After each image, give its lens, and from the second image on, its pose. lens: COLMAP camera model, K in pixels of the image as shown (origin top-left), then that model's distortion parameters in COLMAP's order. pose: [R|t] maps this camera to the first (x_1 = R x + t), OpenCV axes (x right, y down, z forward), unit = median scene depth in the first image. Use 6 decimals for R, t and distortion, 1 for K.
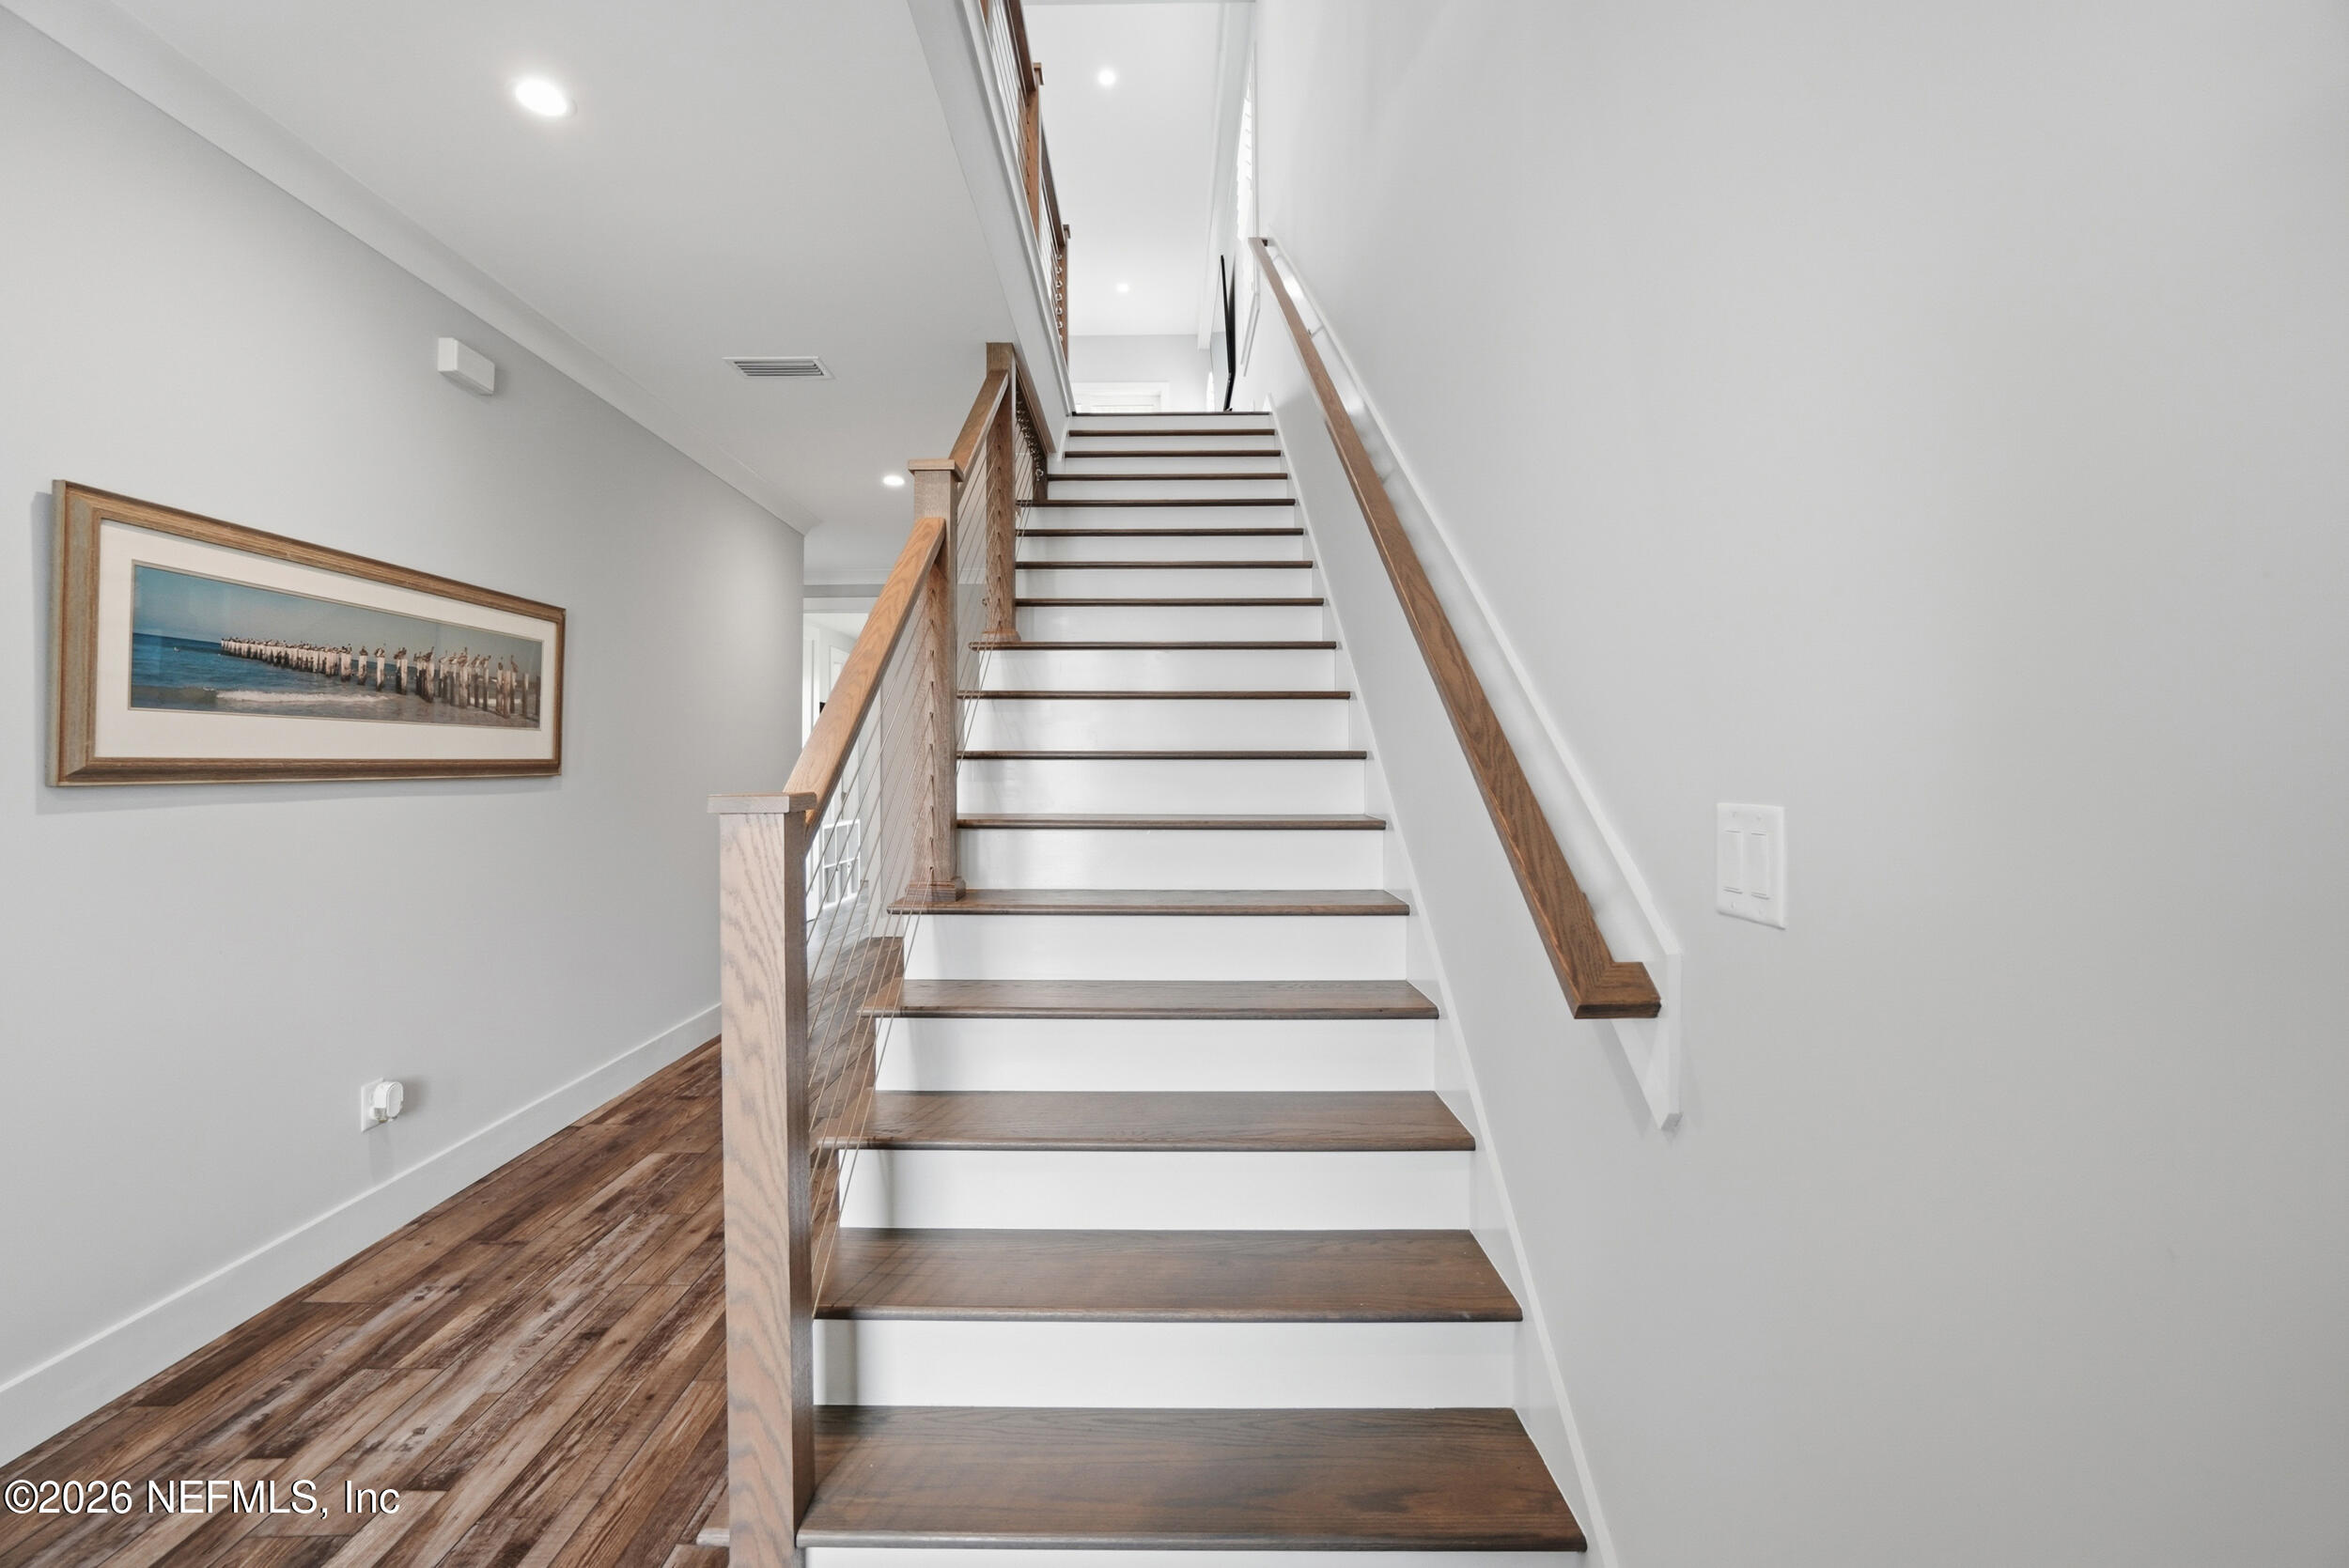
lens RADIAL K [[1008.4, 0, 1175.9], [0, 1008.4, 780.1], [0, 0, 1]] dist [-0.004224, 0.002341]
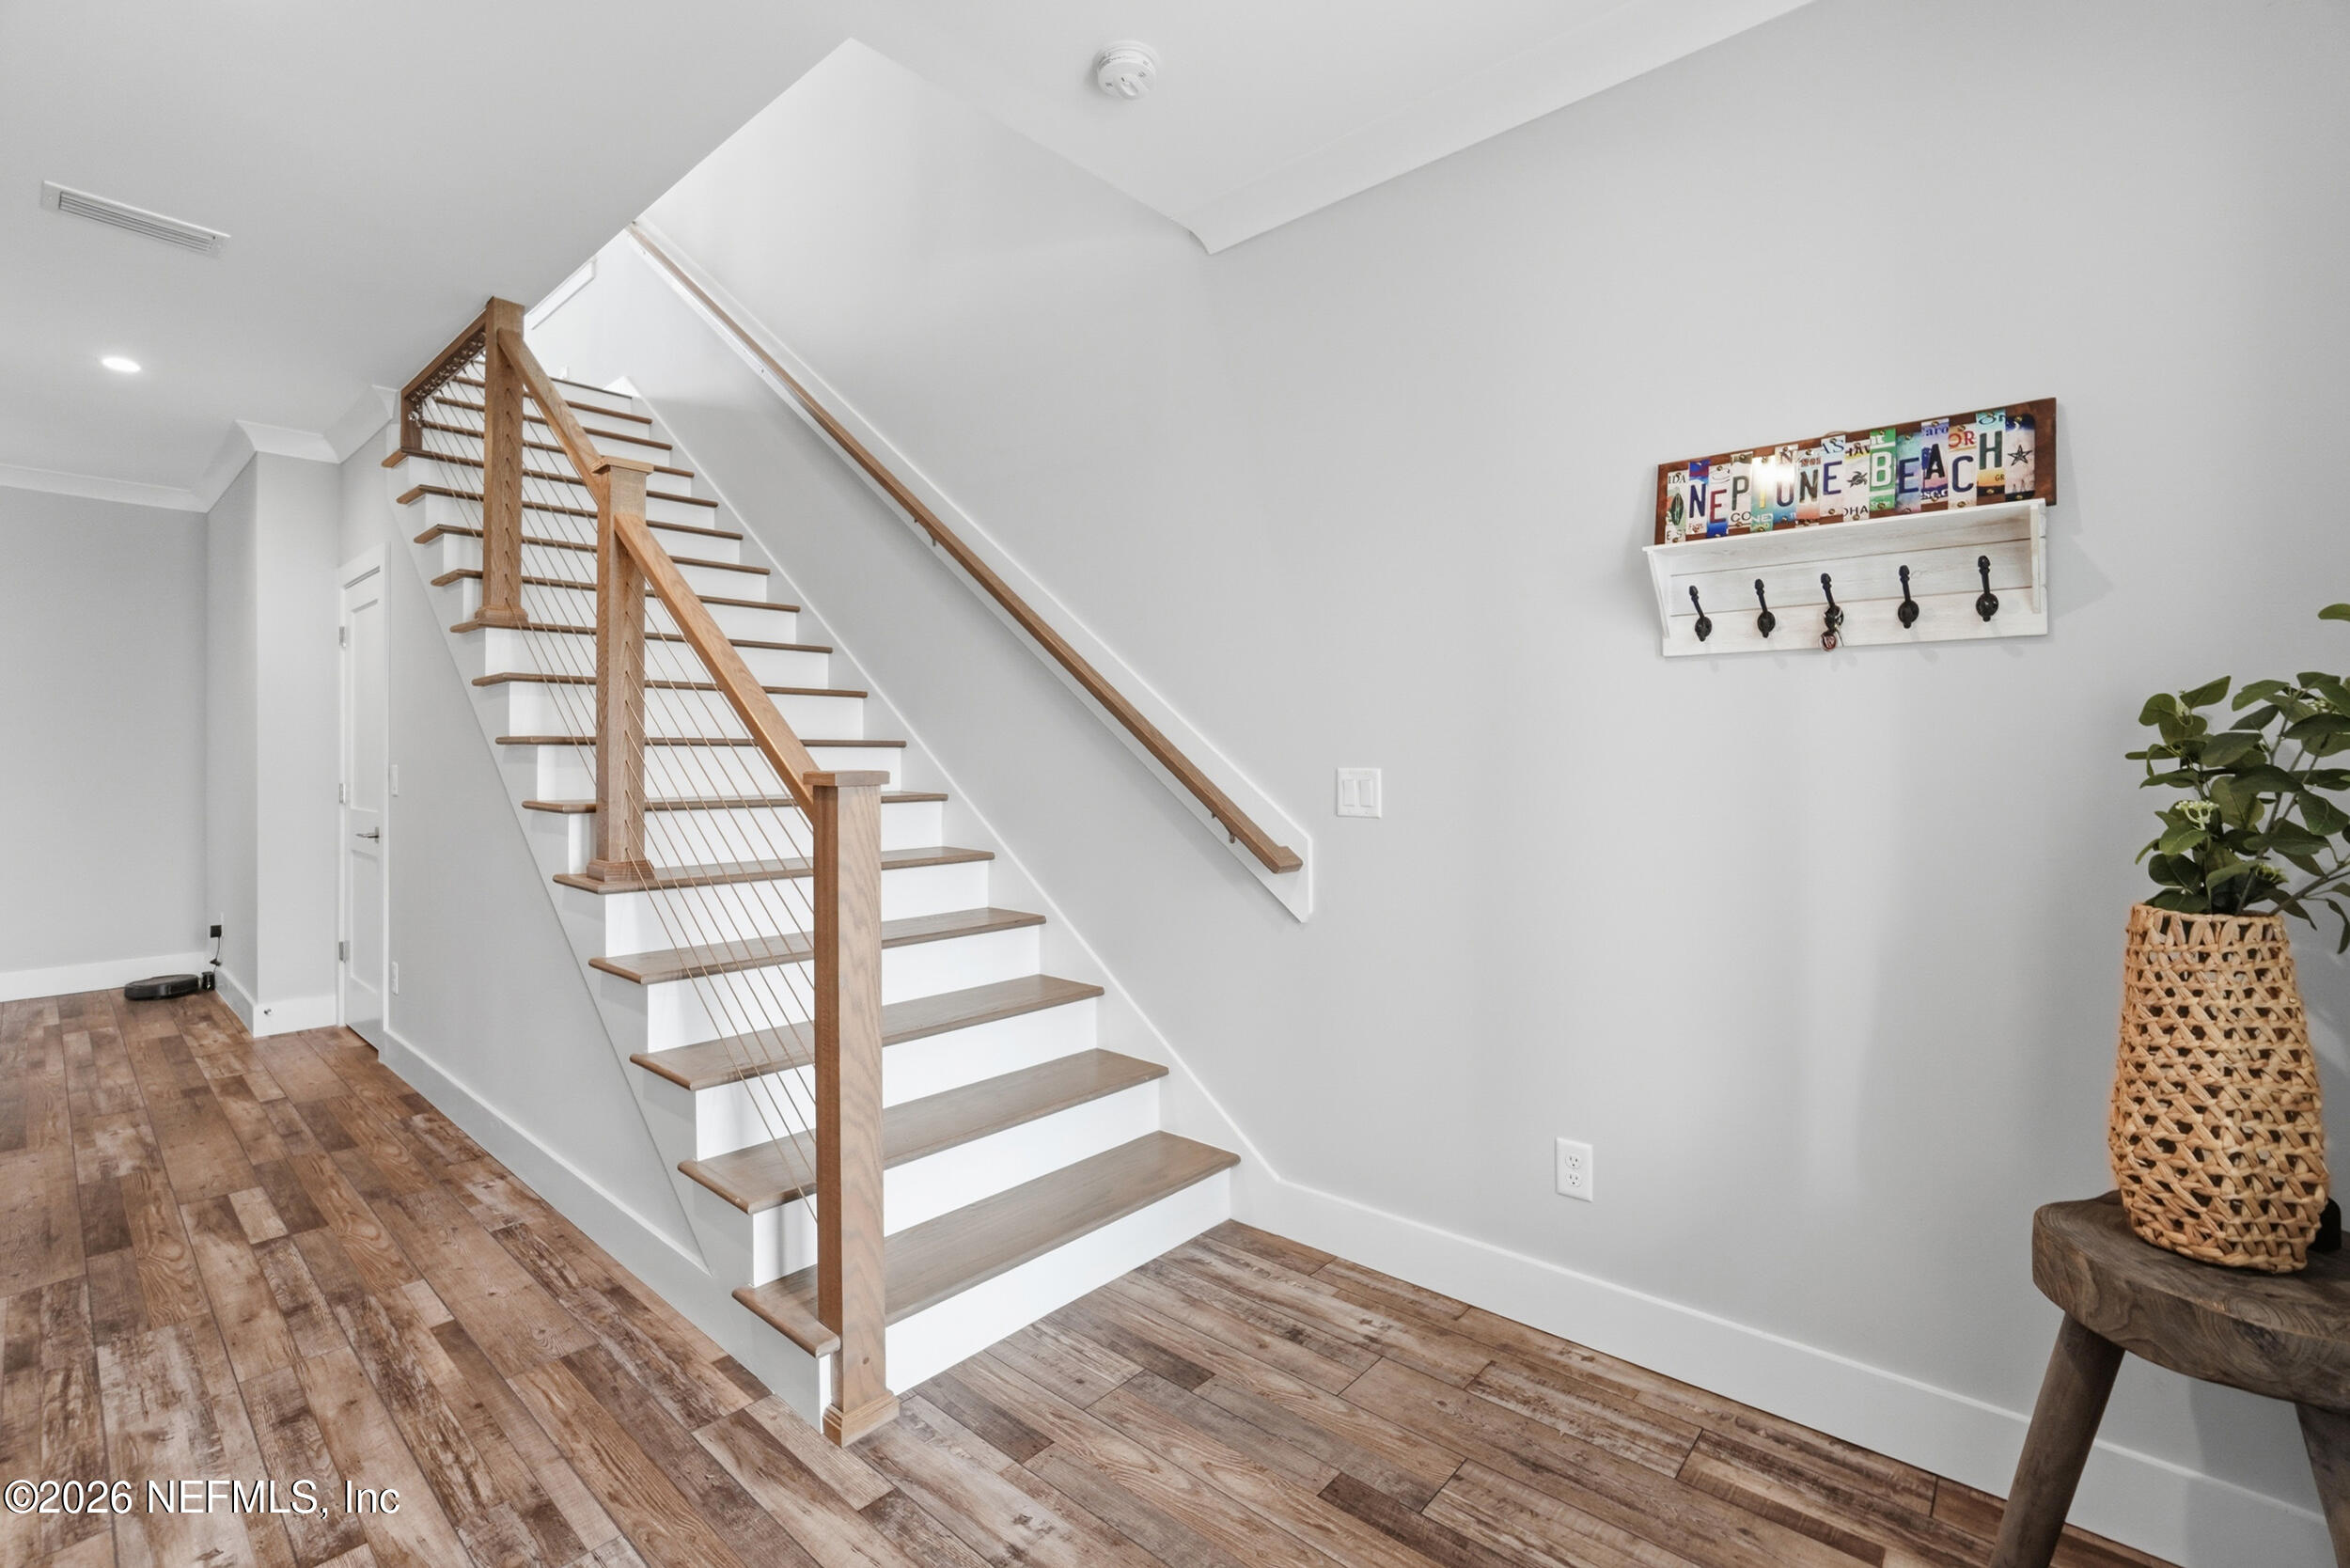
lens RADIAL K [[1008.9, 0, 1163.0], [0, 1008.9, 765.2], [0, 0, 1]] dist [-0.004224, 0.002341]
pose [[0.669058, -0.004885, 0.743194, -0.716040], [0.008646, 0.999962, -0.001211, 0.007095], [-0.743160, 0.007236, 0.669075, -0.119219]]
